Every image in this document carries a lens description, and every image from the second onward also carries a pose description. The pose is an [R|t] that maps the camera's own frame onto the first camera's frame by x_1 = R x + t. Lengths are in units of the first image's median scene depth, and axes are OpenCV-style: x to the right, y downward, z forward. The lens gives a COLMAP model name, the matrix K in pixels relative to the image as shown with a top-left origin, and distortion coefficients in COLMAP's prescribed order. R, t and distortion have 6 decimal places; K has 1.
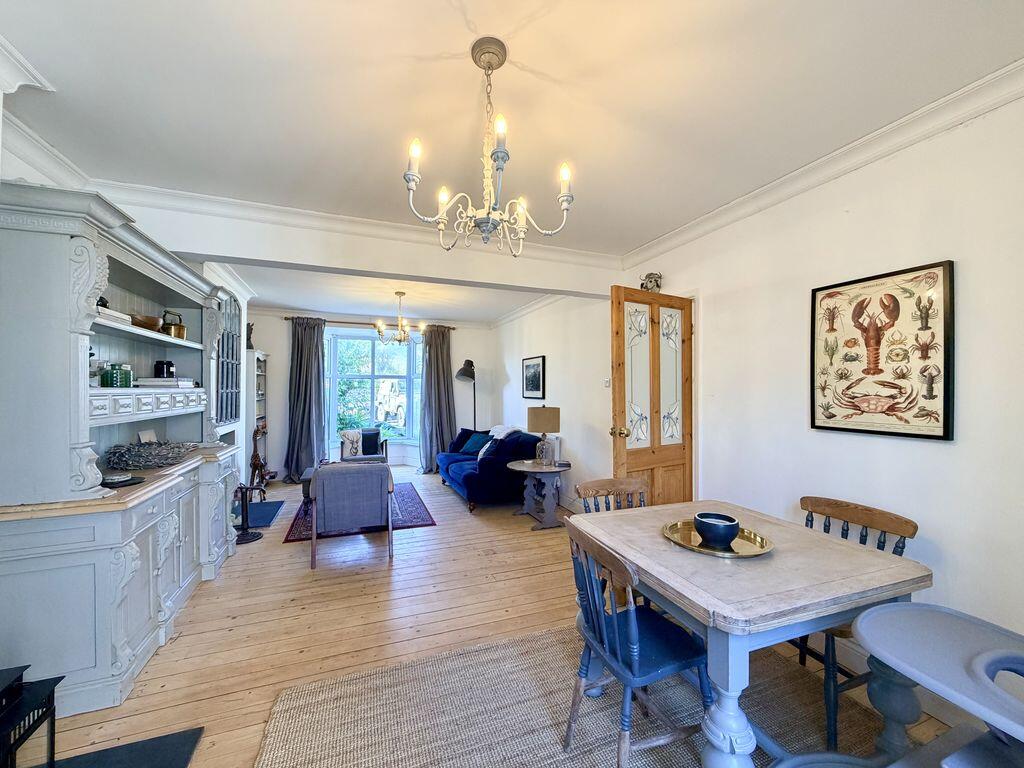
lens RADIAL K [[409.9, 0, 511.2], [0, 409.9, 385.1], [0, 0, 1]] dist [0.001823, 0.000263]
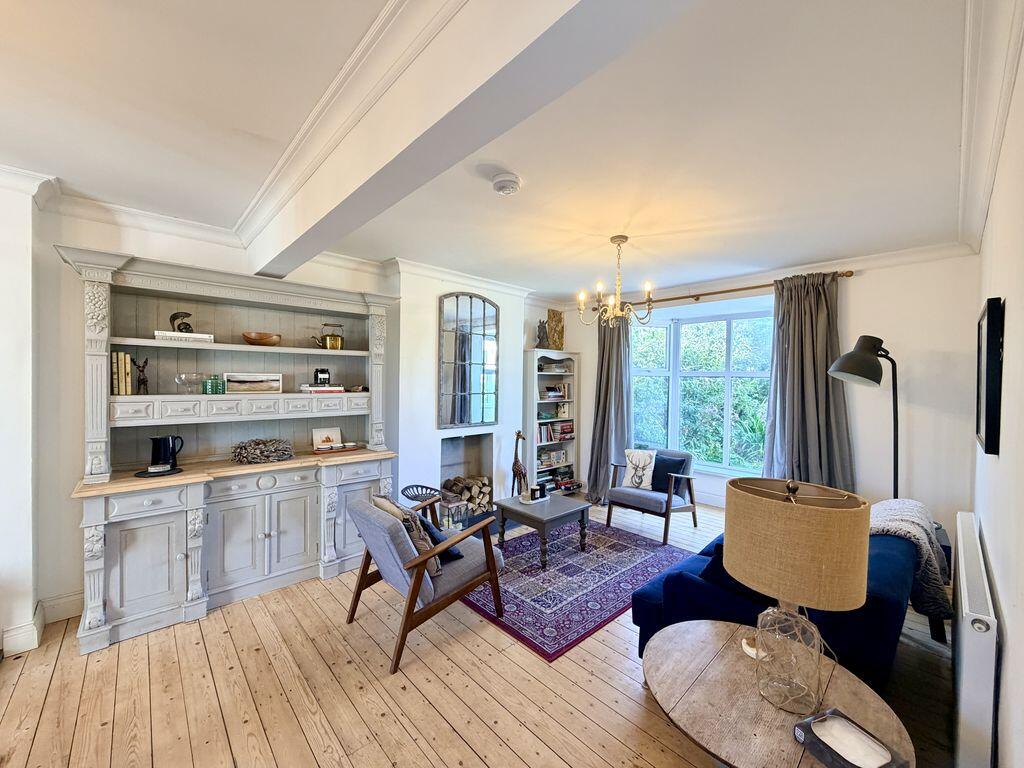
lens RADIAL K [[409.9, 0, 510.3], [0, 409.9, 382.7], [0, 0, 1]] dist [0.001823, 0.000263]
pose [[0.364081, 0.005824, -0.931349, 0.219461], [0.000801, 0.999978, 0.006566, -0.015645], [0.931367, -0.003137, 0.364068, 0.579998]]
